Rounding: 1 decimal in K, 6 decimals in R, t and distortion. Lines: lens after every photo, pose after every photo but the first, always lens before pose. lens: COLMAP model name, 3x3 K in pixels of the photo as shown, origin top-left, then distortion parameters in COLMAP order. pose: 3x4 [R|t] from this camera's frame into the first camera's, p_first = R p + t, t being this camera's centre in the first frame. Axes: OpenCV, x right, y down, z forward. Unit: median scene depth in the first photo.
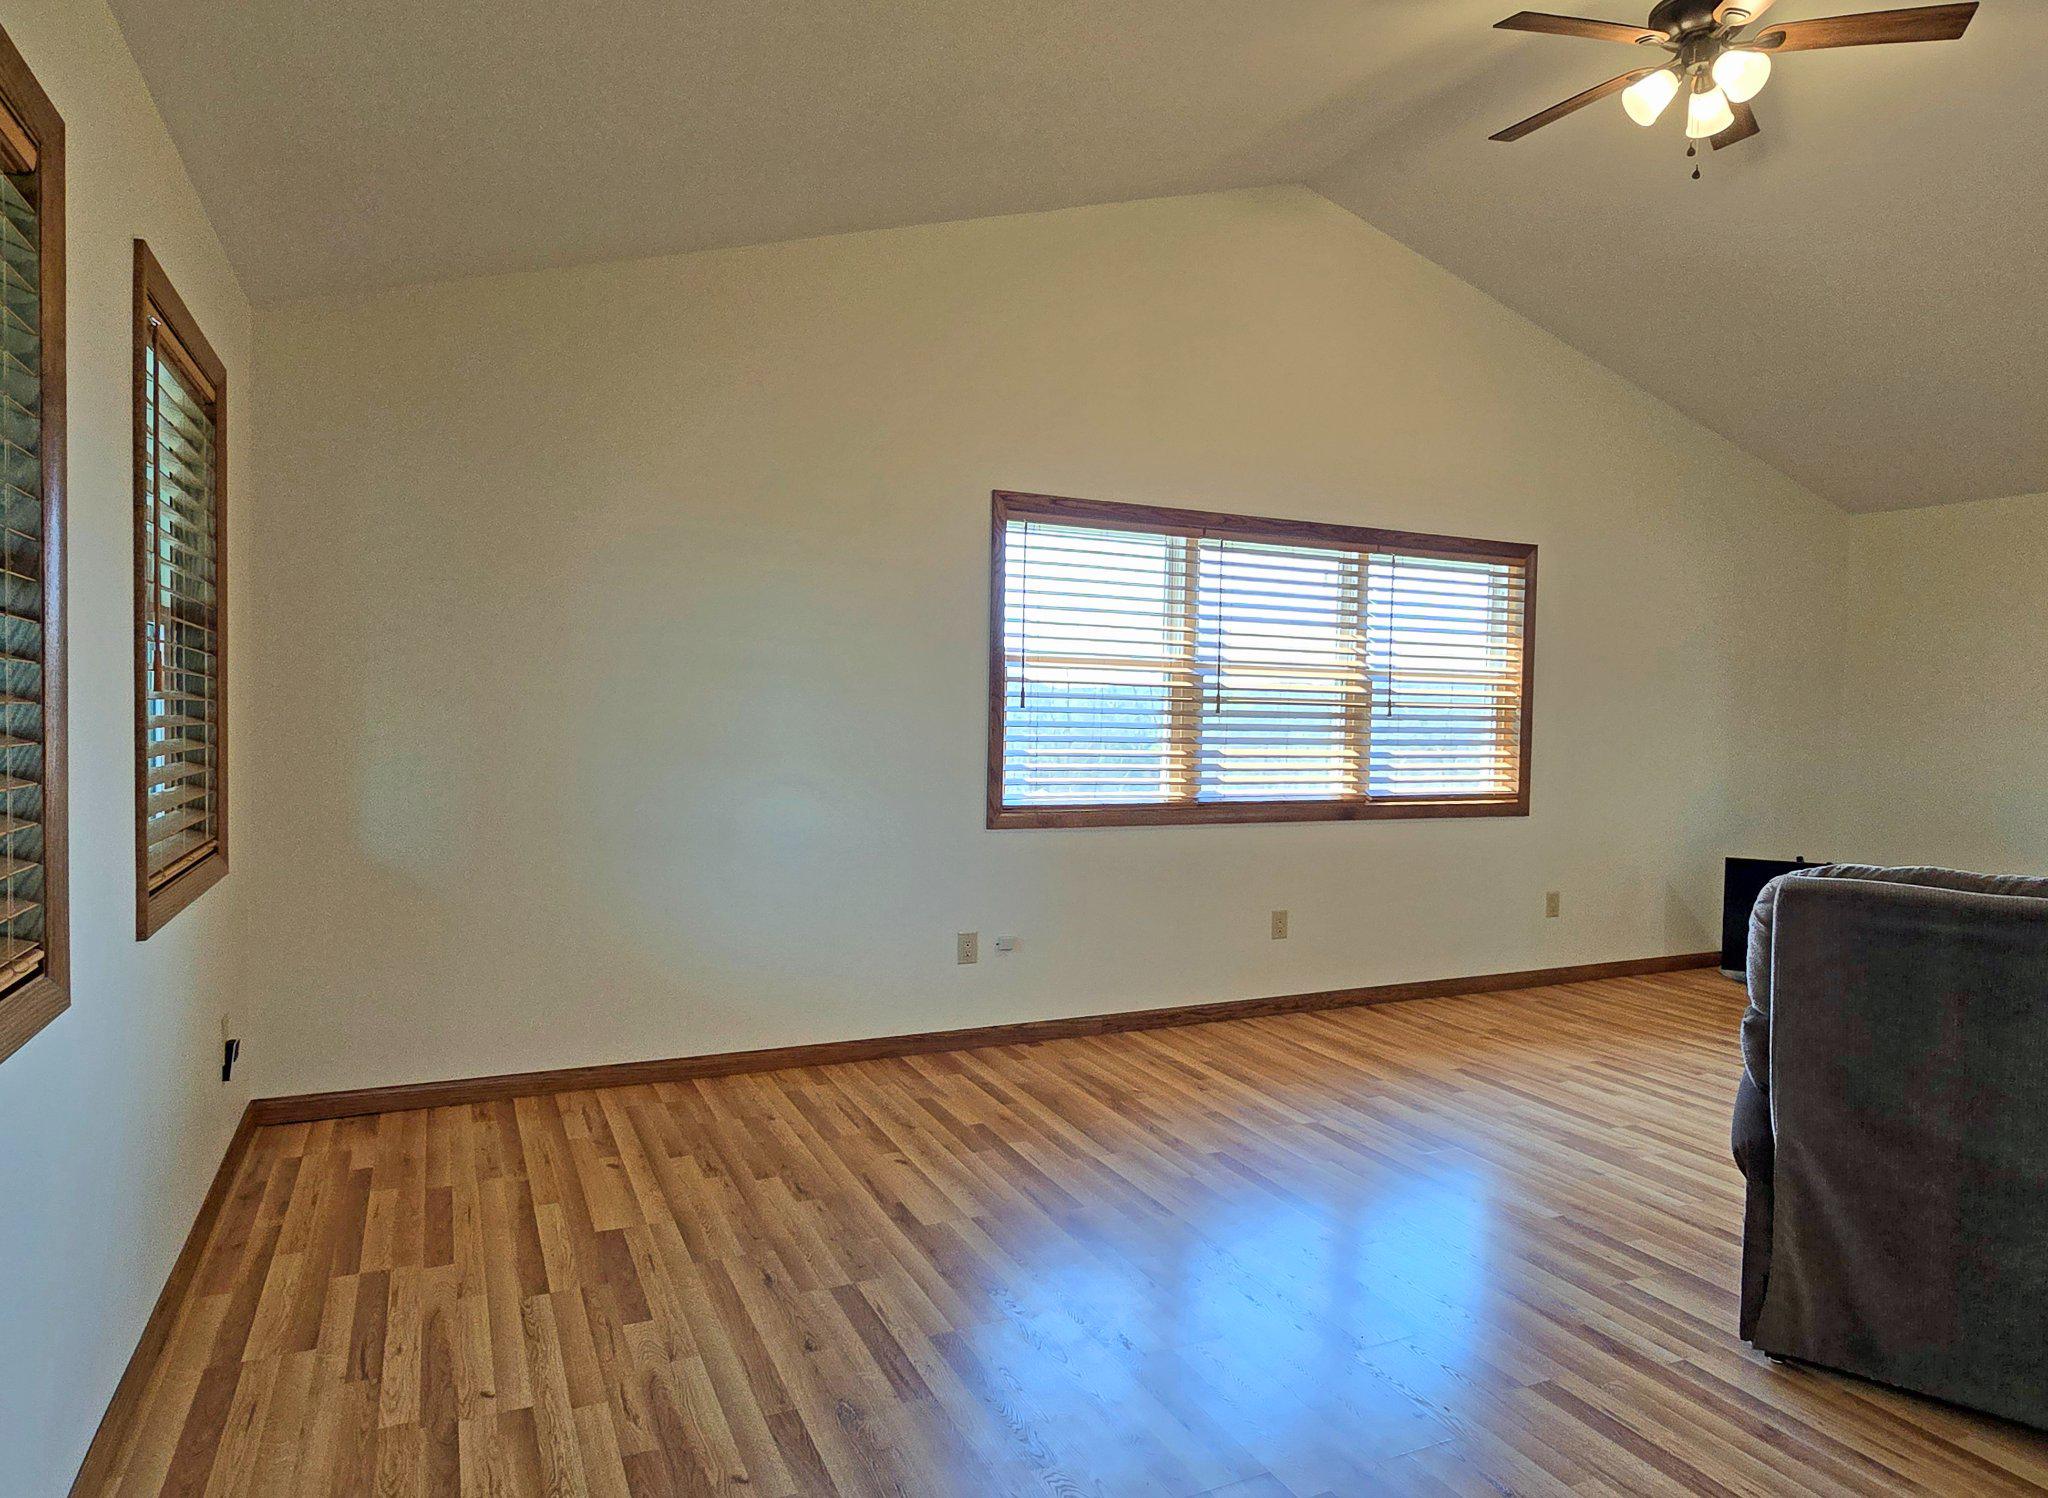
lens RADIAL K [[1234.9, 0, 1024.0], [0, 1234.9, 749.0], [0, 0, 1]] dist [-0.001499, -0.000795]
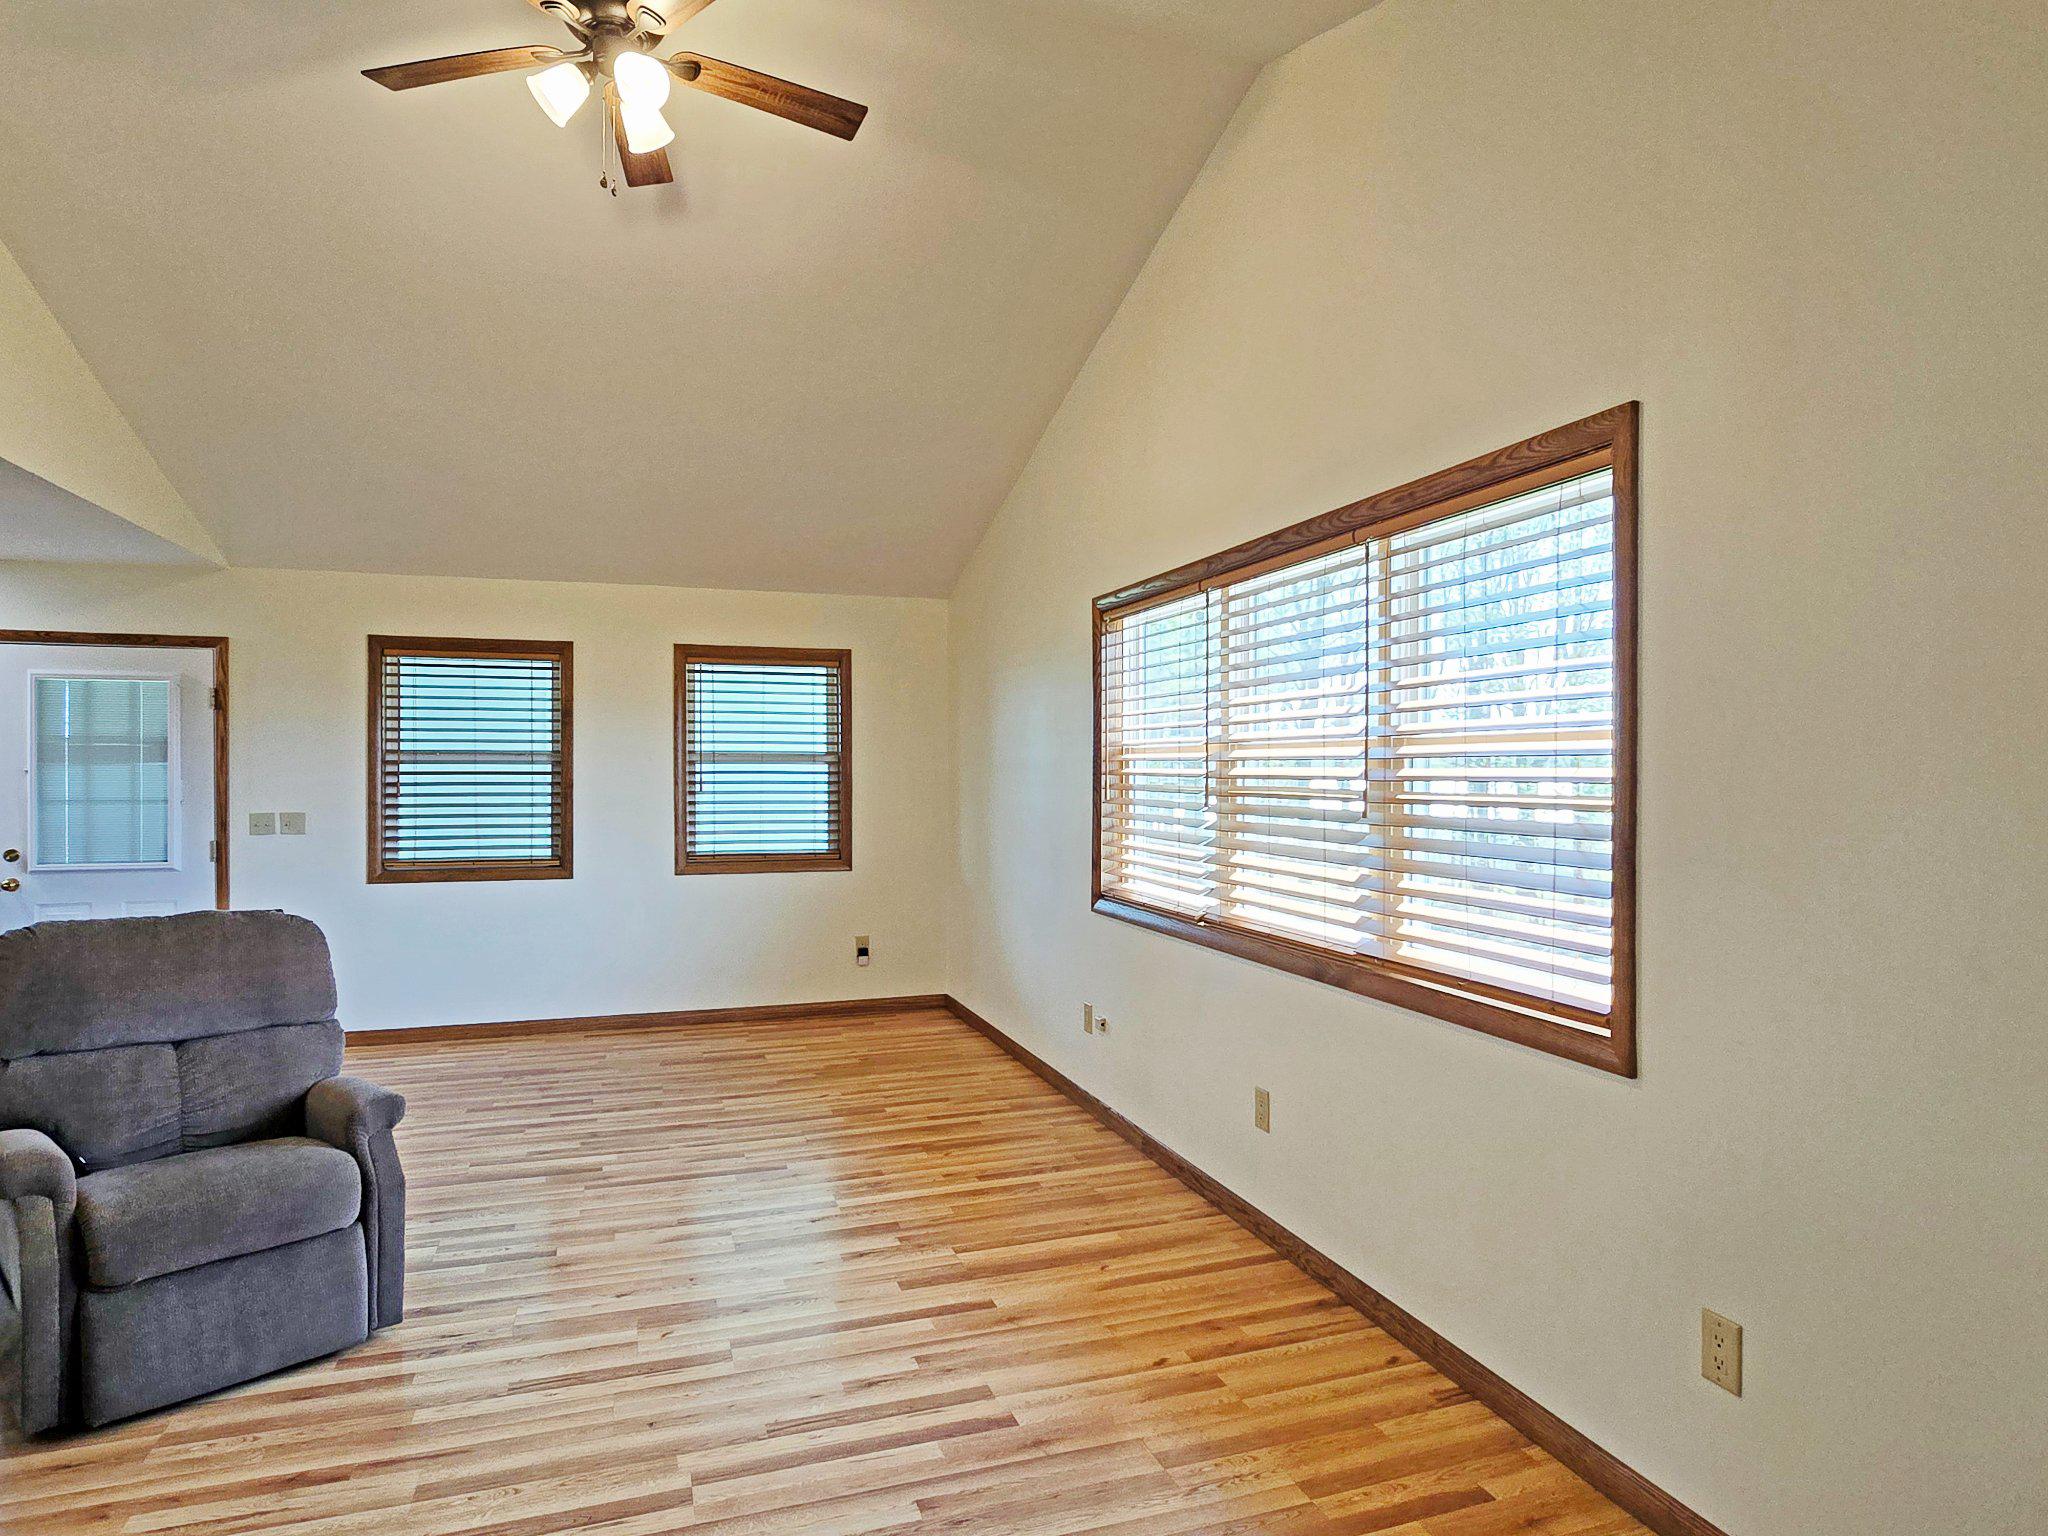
lens RADIAL K [[1218.8, 0, 1024.0], [0, 1218.8, 768.0], [0, 0, 1]] dist [0.003475, 0.000441]
pose [[-0.114587, -0.018911, -0.993233, 1.100554], [-0.038642, 0.999147, -0.014565, -0.043524], [0.992661, 0.036712, -0.115220, 1.131305]]
